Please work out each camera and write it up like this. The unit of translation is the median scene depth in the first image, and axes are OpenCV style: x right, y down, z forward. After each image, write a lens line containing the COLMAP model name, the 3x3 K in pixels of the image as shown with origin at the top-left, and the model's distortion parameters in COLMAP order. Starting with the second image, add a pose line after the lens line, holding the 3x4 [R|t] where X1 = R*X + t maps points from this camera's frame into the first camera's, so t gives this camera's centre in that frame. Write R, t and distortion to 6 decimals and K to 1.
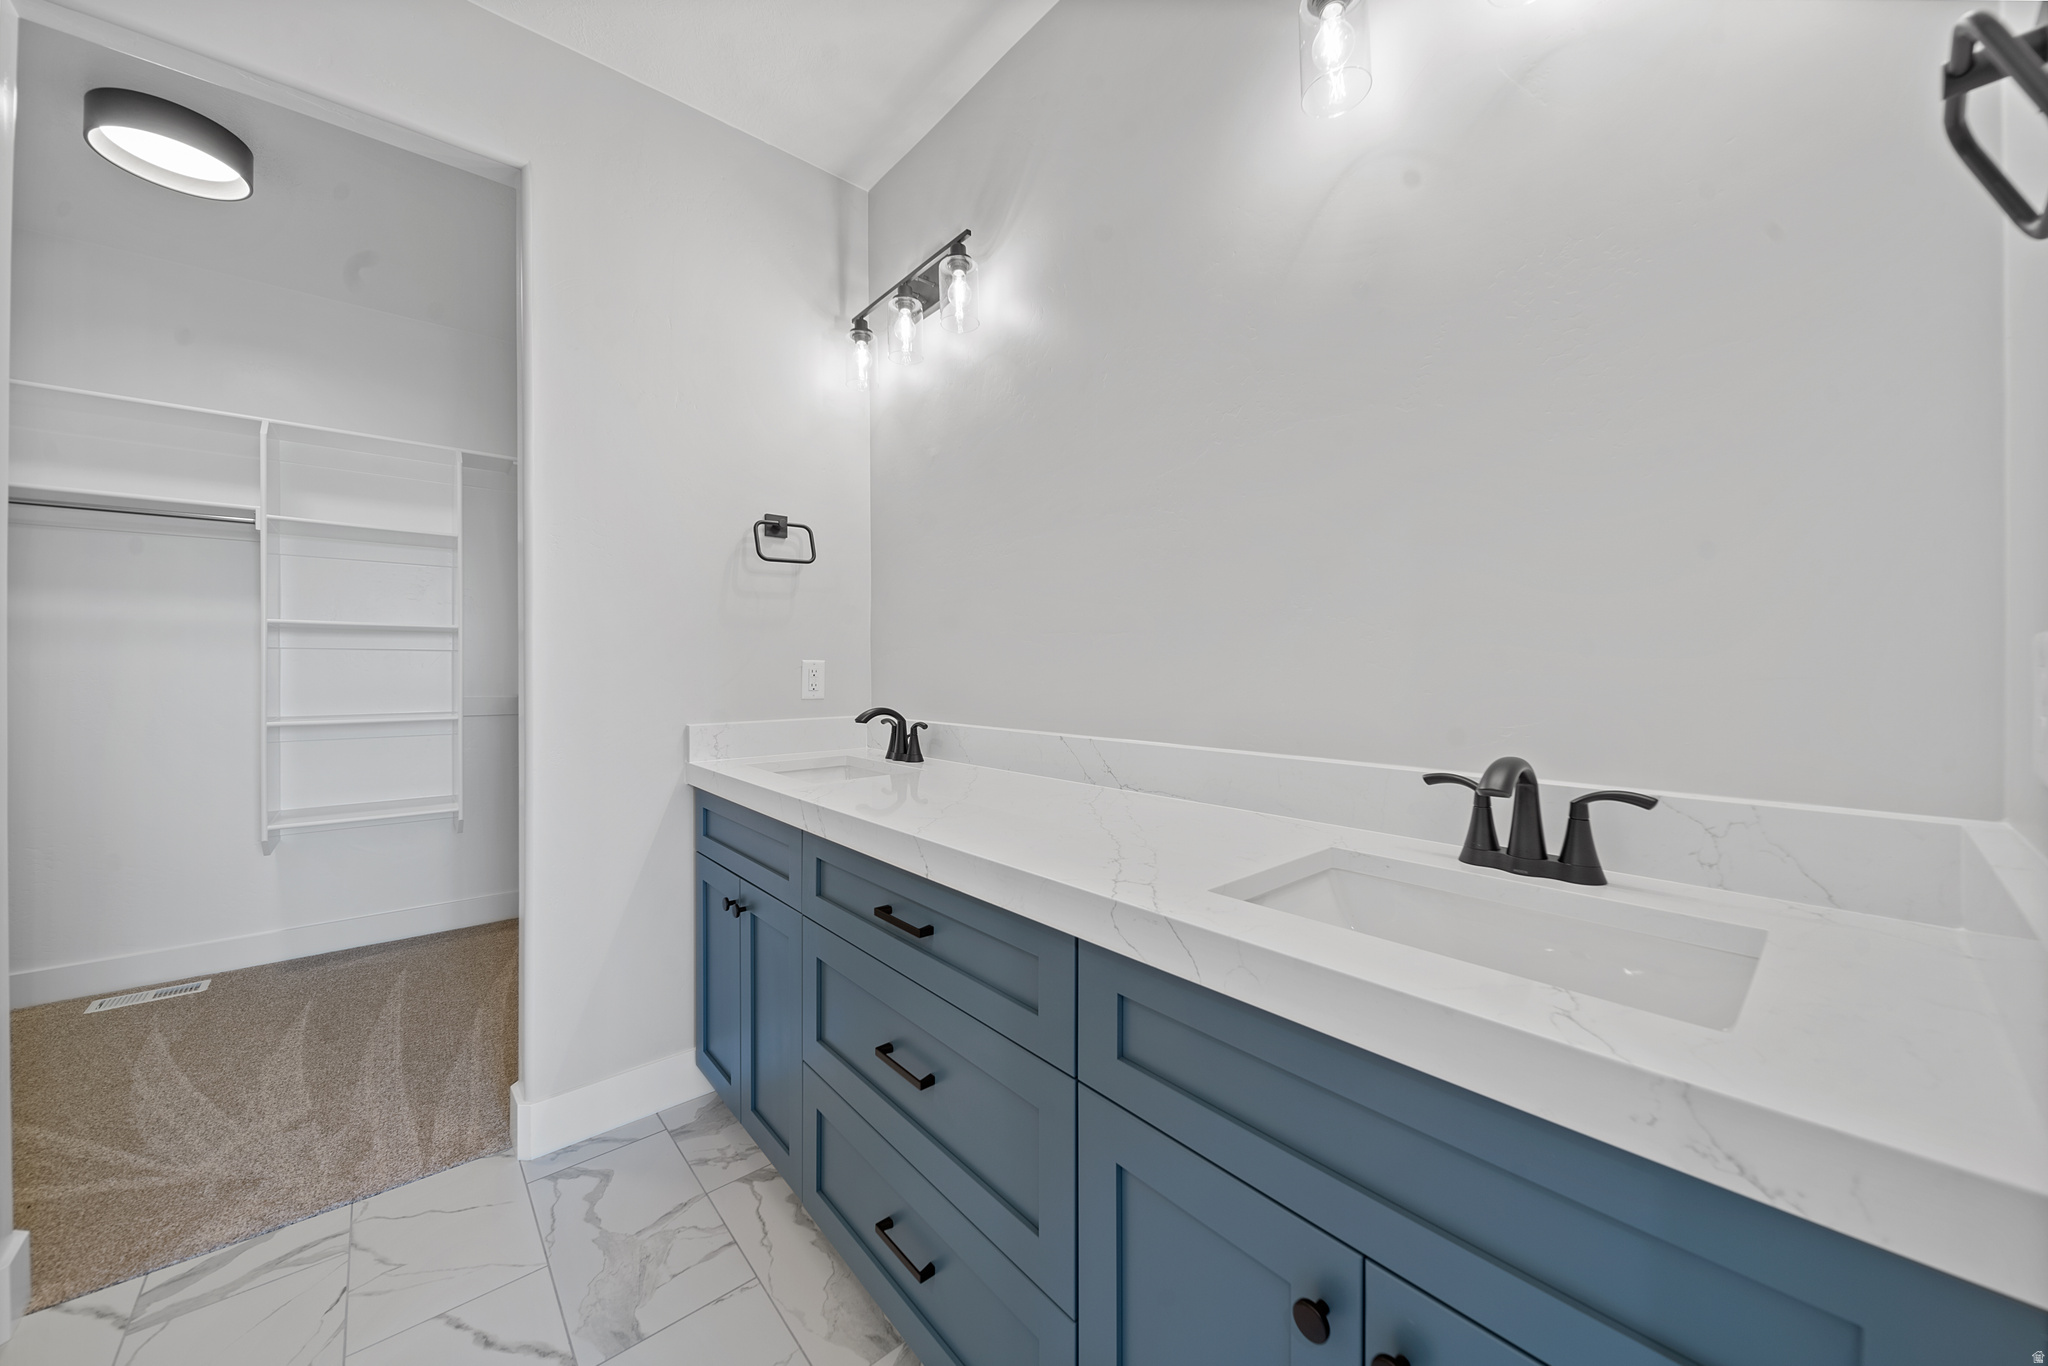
lens RADIAL K [[726.9, 0, 1018.4], [0, 726.9, 678.0], [0, 0, 1]] dist [0.001547, -0.001156]
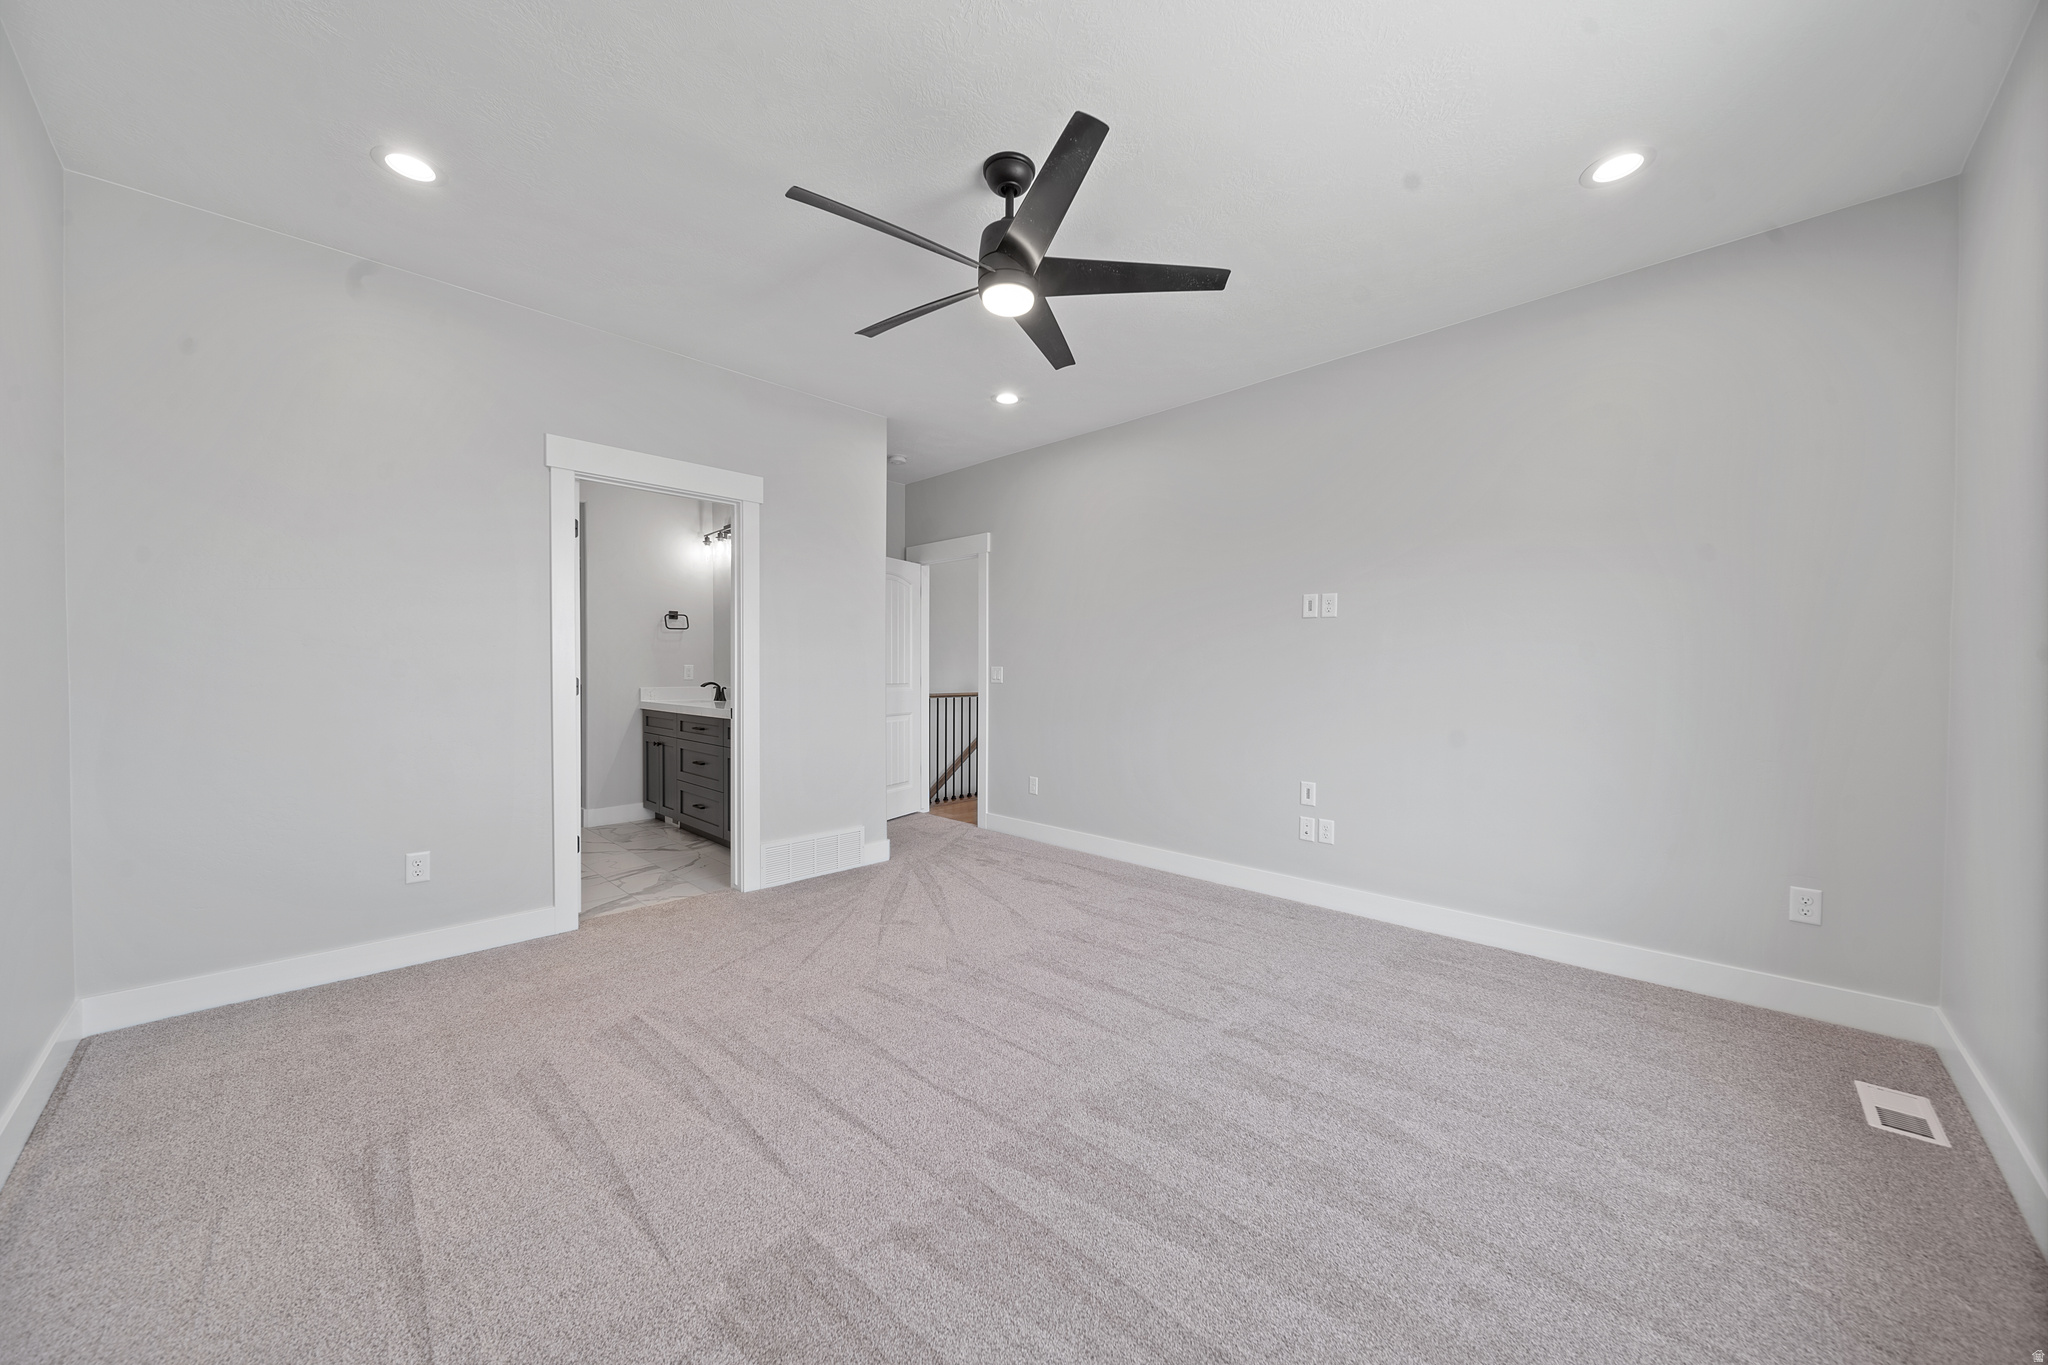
lens RADIAL K [[726.9, 0, 1020.4], [0, 726.9, 678.4], [0, 0, 1]] dist [0.001547, -0.001156]
pose [[0.996419, 0.005085, 0.084404, 0.795636], [-0.005633, 0.999965, 0.006254, 0.004425], [-0.084369, -0.006707, 0.996412, -1.982135]]
